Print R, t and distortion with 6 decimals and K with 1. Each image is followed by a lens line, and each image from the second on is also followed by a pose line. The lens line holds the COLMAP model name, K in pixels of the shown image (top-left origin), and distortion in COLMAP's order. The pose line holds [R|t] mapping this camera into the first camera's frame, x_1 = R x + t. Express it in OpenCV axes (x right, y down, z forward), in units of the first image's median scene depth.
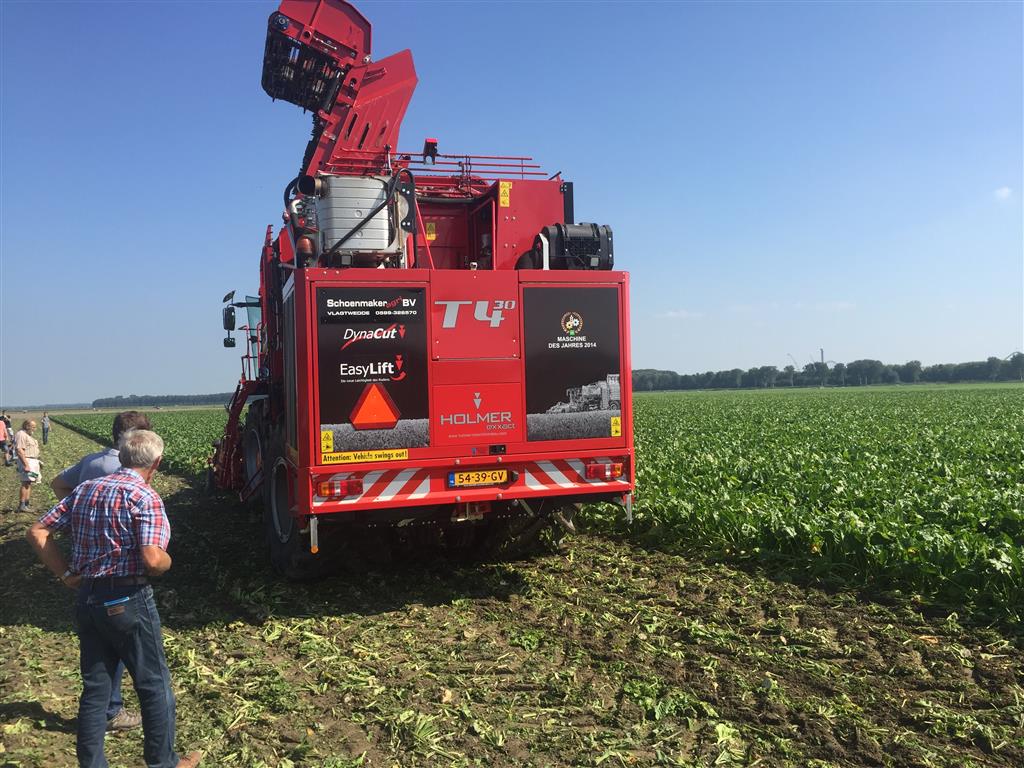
lens RADIAL K [[884.4, 0, 524.3], [0, 884.4, 375.8], [0, 0, 1]] dist [0.071521, -0.254101]
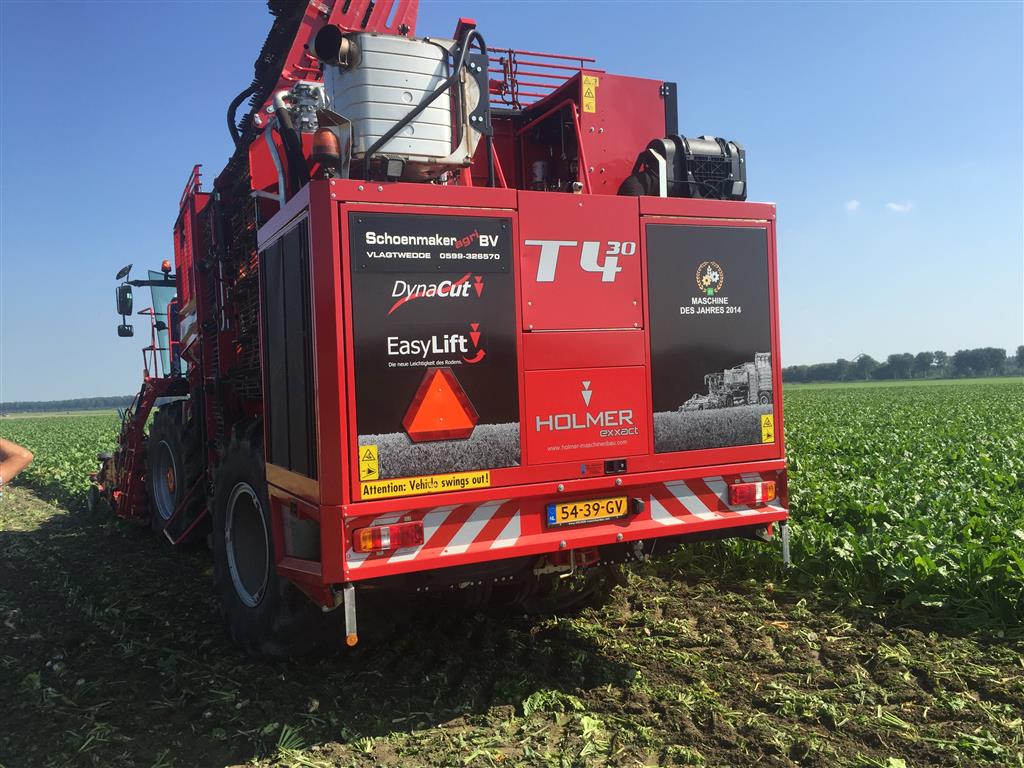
lens RADIAL K [[873.6, 0, 512.0], [0, 873.6, 384.0], [0, 0, 1]] dist [0.075907, -0.110404]
pose [[0.990378, -0.015779, 0.137483, -0.195216], [0.015257, 0.999872, 0.004847, 0.016997], [-0.137542, -0.002703, 0.990492, 0.361924]]
